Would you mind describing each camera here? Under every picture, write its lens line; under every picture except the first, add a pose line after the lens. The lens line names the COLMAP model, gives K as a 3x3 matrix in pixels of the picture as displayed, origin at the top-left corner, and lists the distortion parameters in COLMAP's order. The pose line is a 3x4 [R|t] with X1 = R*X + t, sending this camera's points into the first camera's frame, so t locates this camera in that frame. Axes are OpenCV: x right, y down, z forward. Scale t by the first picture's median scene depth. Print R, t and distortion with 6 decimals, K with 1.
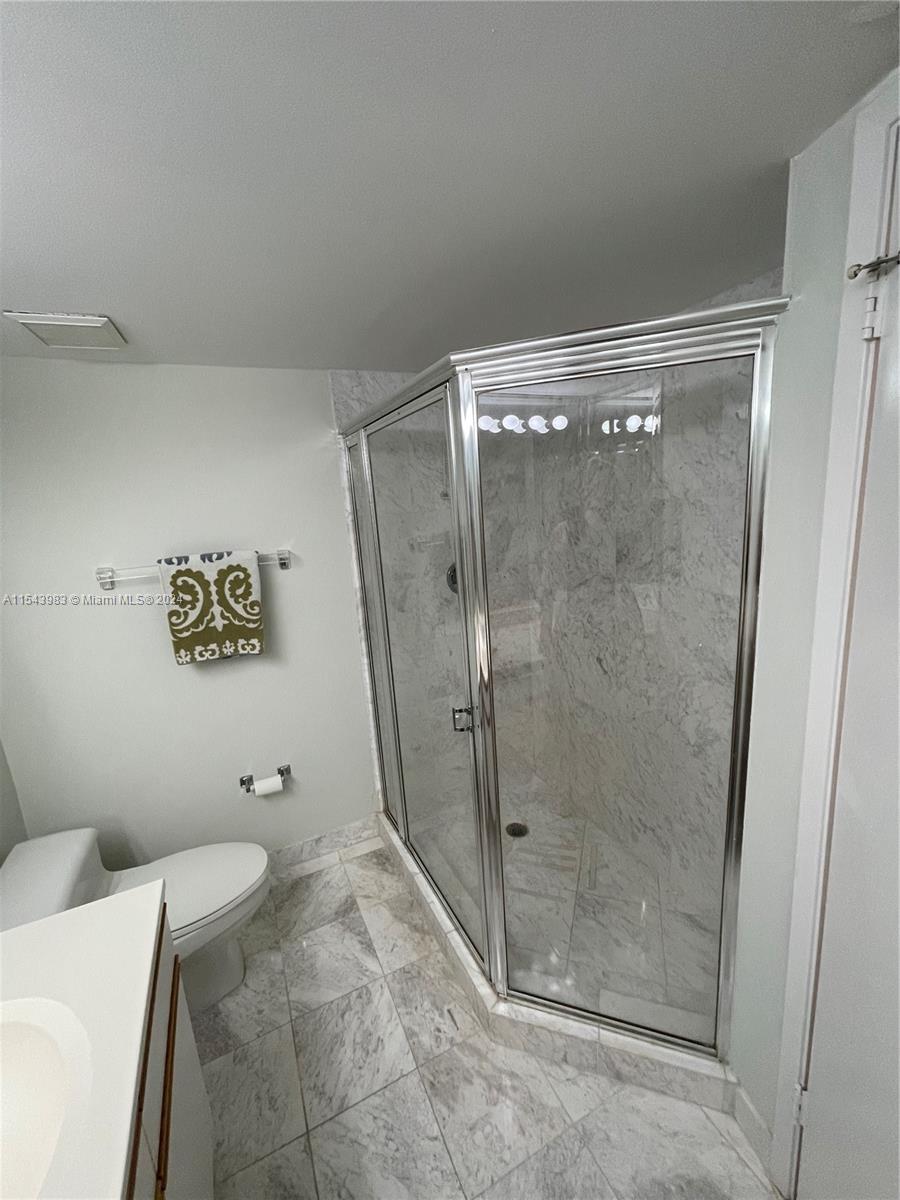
lens RADIAL K [[483.2, 0, 450.4], [0, 483.2, 597.5], [0, 0, 1]] dist [-0.005358, 0.001473]
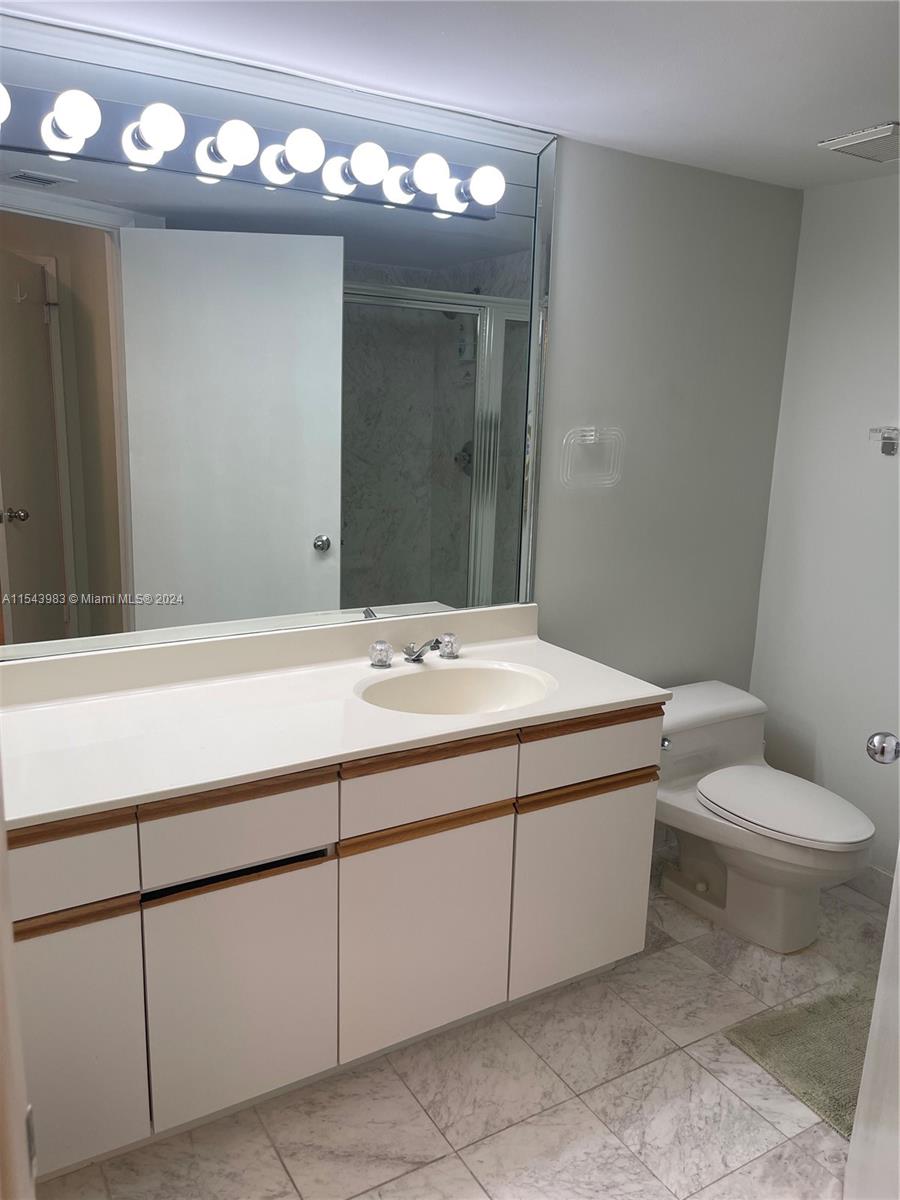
lens RADIAL K [[909.7, 0, 451.5], [0, 909.7, 599.9], [0, 0, 1]] dist [0.057951, -0.080922]
pose [[0.092121, 0.272938, -0.957611, 1.038676], [-0.254795, 0.936144, 0.242308, 0.036383], [0.962597, 0.221673, 0.155782, 0.144933]]
